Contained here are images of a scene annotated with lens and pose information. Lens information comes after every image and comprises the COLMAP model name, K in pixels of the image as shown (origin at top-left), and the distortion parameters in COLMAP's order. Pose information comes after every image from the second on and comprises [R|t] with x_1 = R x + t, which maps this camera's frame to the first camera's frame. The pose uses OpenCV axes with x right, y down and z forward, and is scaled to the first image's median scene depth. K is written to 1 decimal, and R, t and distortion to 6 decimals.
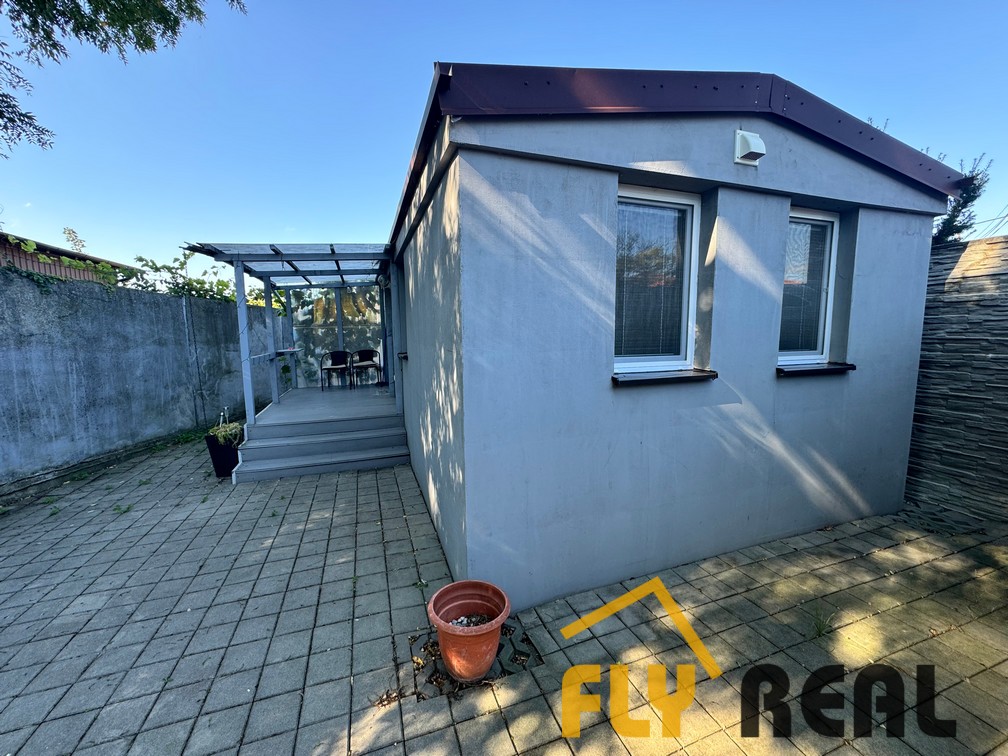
lens RADIAL K [[399.5, 0, 508.9], [0, 399.5, 377.2], [0, 0, 1]] dist [-0.000709, 0.000146]
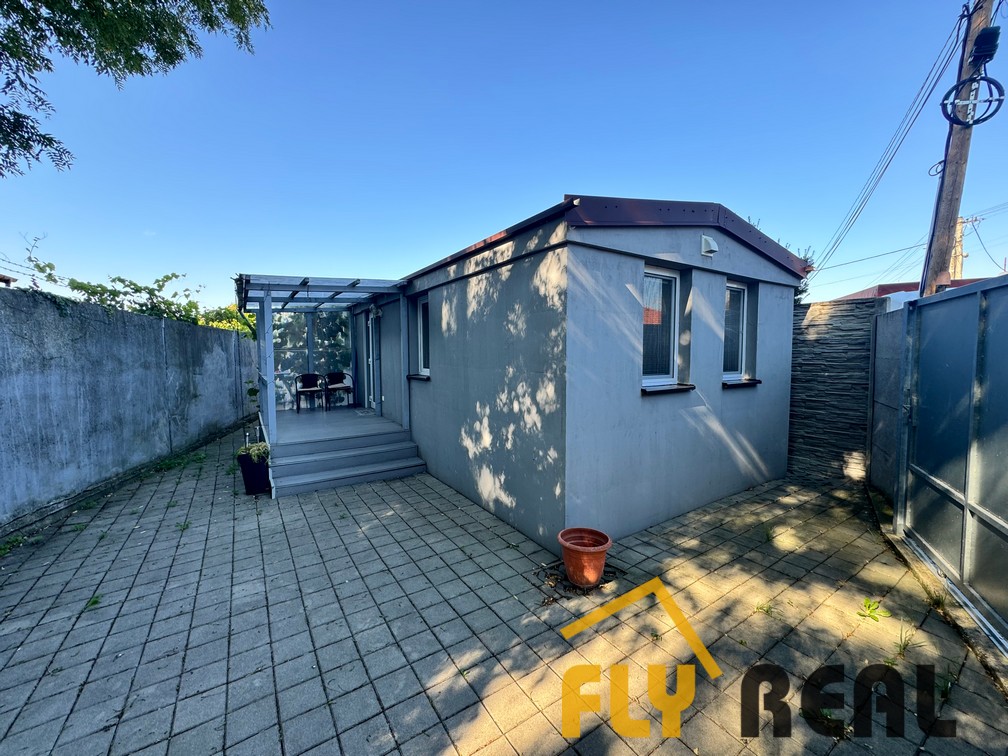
lens RADIAL K [[399.5, 0, 507.5], [0, 399.5, 377.1], [0, 0, 1]] dist [-0.000709, 0.000146]
pose [[0.970523, -0.006883, 0.240912, -0.433853], [0.020553, 0.998315, -0.054274, 0.019369], [-0.240133, 0.057625, 0.969028, -0.254574]]
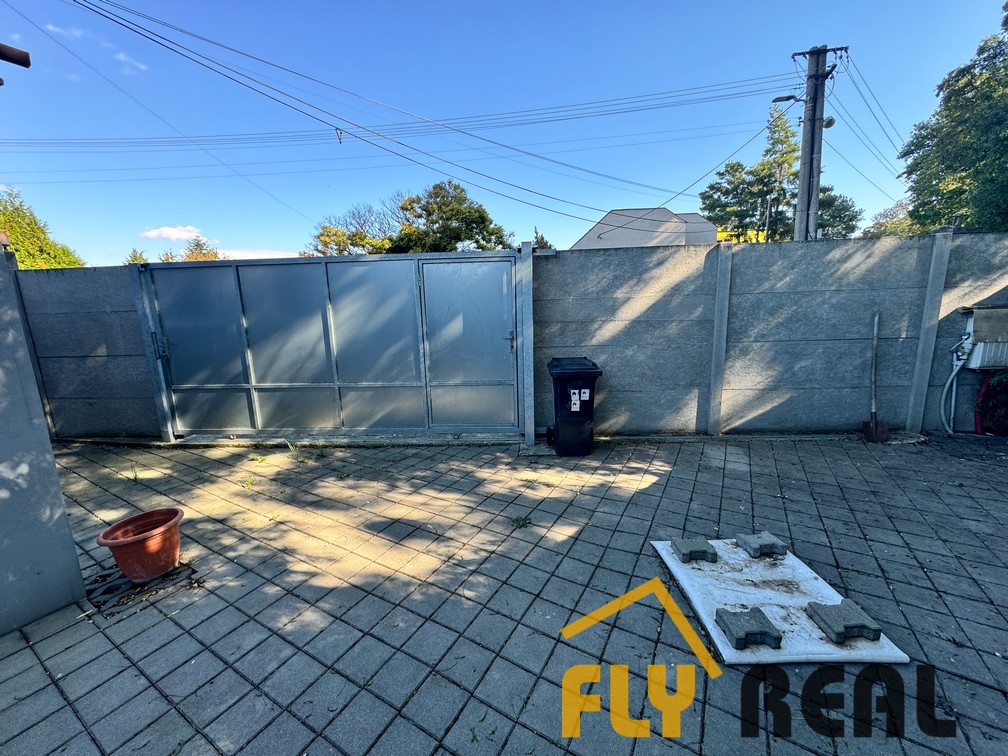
lens RADIAL K [[399.5, 0, 509.1], [0, 399.5, 380.5], [0, 0, 1]] dist [-0.000709, 0.000146]
pose [[-0.649670, -0.115454, 0.751398, -0.997503], [0.122436, 0.959607, 0.253306, -0.020005], [-0.750293, 0.256563, -0.609292, 0.458770]]
